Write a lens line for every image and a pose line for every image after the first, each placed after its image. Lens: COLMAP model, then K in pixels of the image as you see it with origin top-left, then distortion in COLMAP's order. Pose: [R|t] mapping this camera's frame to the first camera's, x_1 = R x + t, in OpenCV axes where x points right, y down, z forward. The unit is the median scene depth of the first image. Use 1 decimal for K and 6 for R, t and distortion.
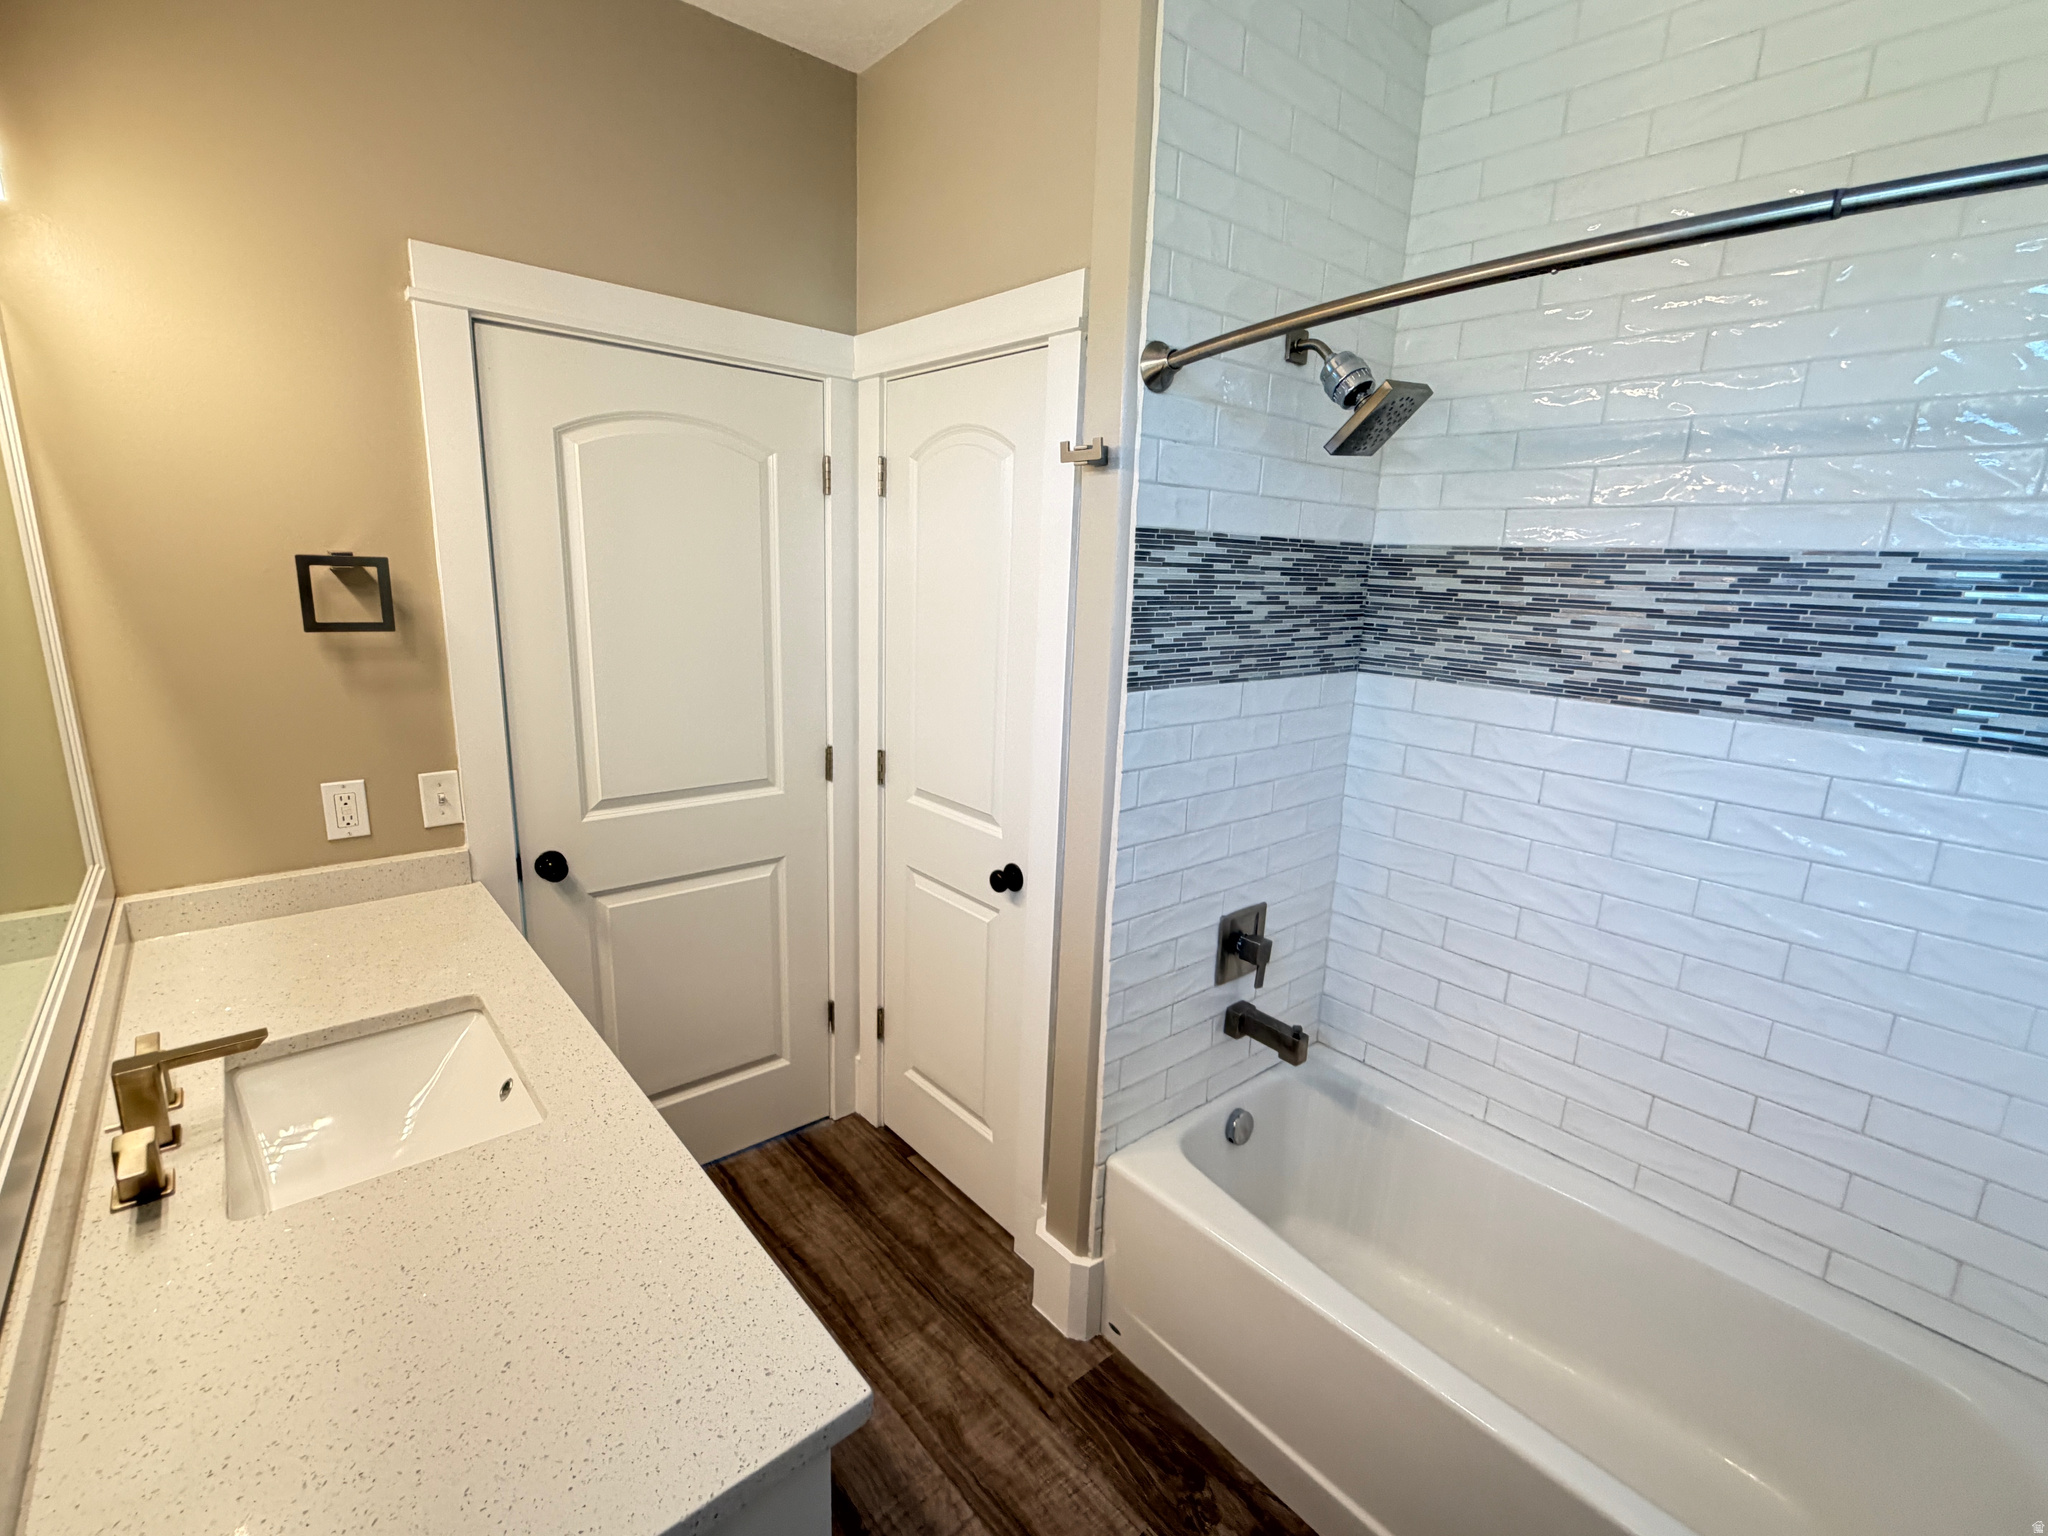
lens RADIAL K [[921.5, 0, 1024.0], [0, 921.5, 768.0], [0, 0, 1]] dist [-0.000281, -0.000020]
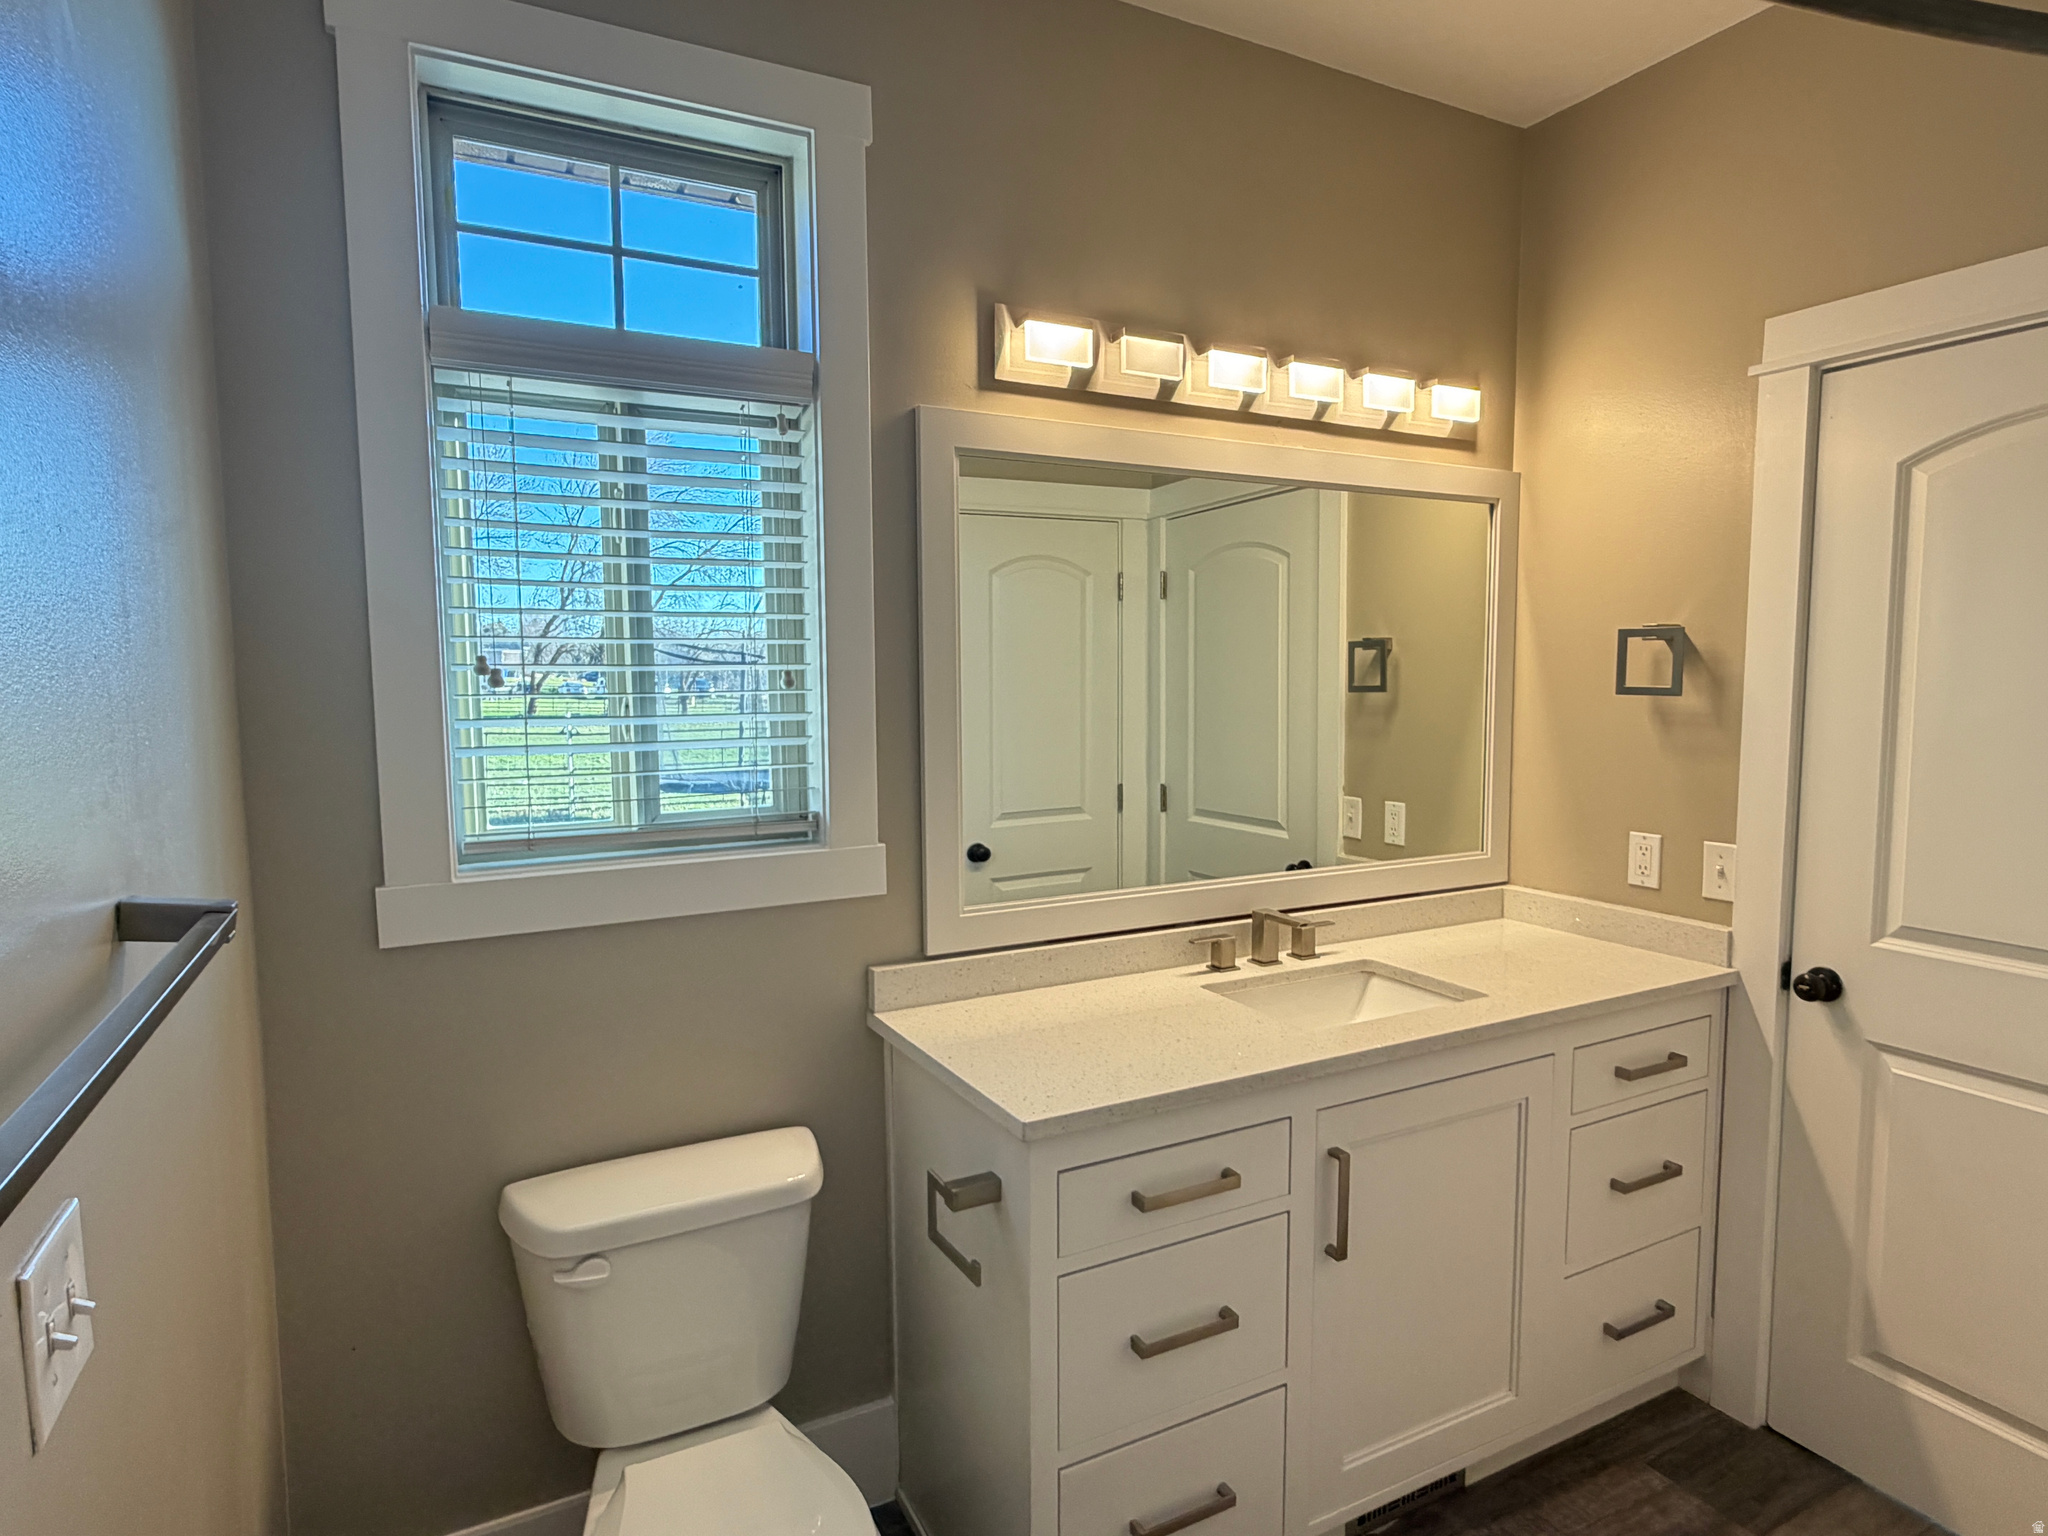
lens RADIAL K [[1137.6, 0, 1024.0], [0, 1137.6, 768.0], [0, 0, 1]] dist [0.000054, -0.000078]
pose [[-0.223295, 0.051986, -0.973364, 0.702101], [-0.209569, 0.972664, 0.100024, -0.039149], [0.951956, 0.226321, -0.206296, 0.538767]]
